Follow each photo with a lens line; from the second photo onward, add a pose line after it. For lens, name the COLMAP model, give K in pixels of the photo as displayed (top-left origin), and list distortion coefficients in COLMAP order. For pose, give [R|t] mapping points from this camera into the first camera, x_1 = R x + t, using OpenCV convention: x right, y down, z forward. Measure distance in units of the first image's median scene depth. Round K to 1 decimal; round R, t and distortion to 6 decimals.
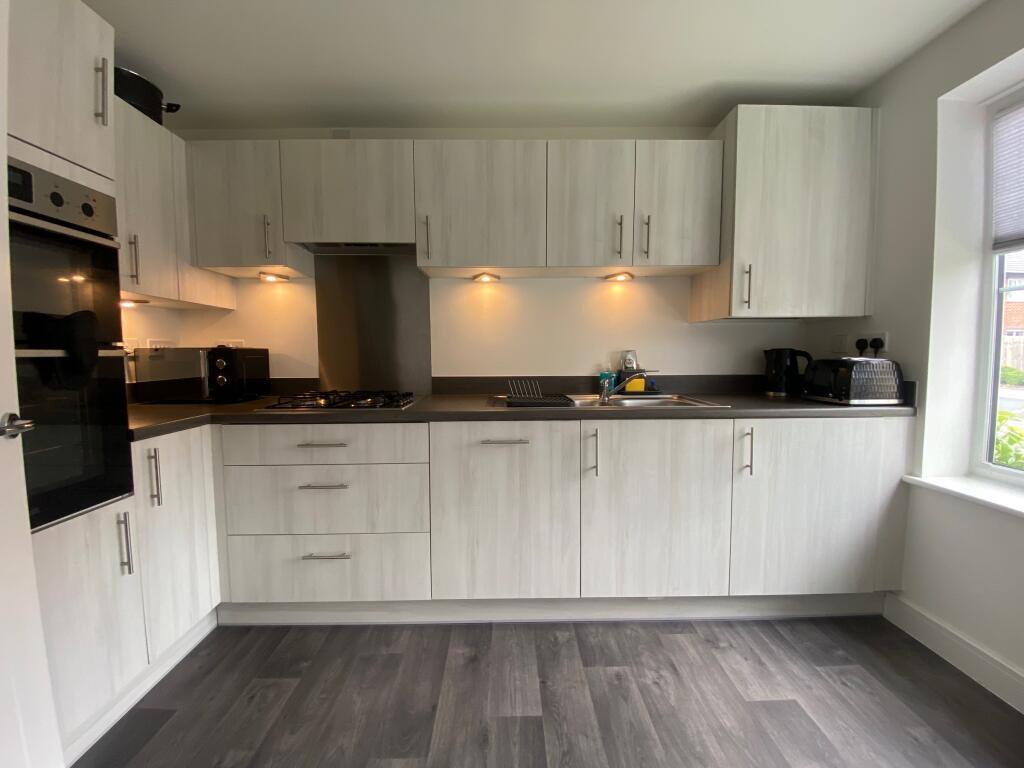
lens RADIAL K [[419.8, 0, 514.3], [0, 419.8, 380.3], [0, 0, 1]] dist [0.000191, -0.002309]
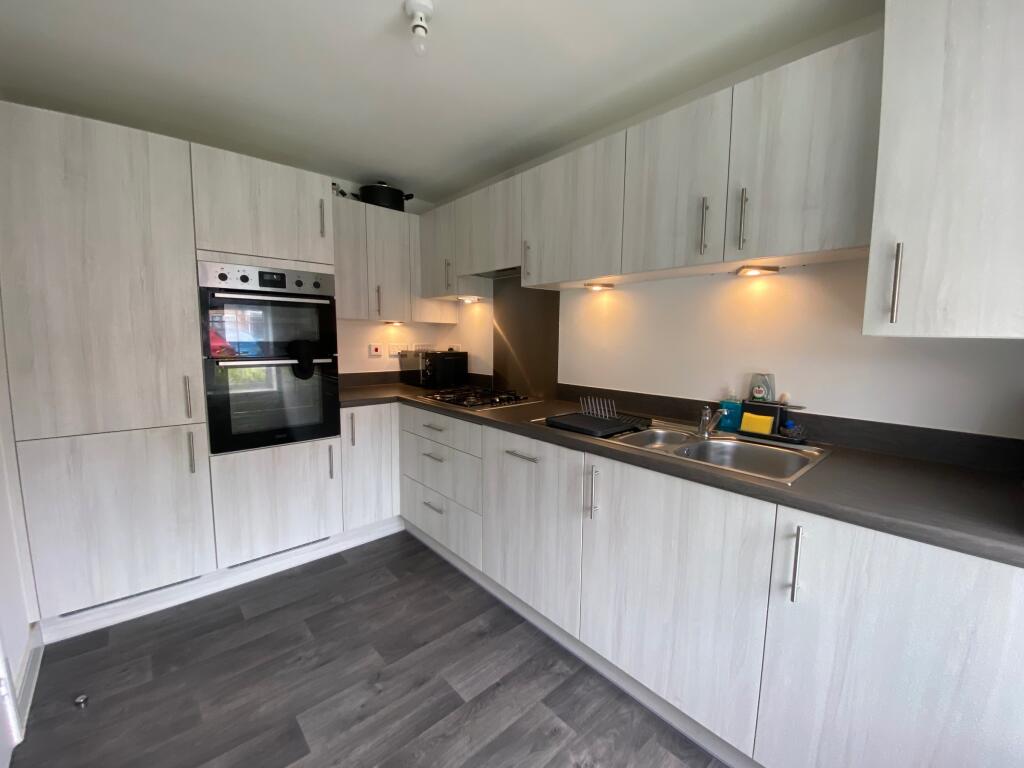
lens RADIAL K [[419.8, 0, 513.7], [0, 419.8, 382.4], [0, 0, 1]] dist [0.000191, -0.002309]
pose [[0.654987, 0.095977, -0.749520, 0.766848], [-0.063868, 0.995383, 0.071648, -0.116330], [0.752936, 0.000942, 0.658093, 0.303873]]
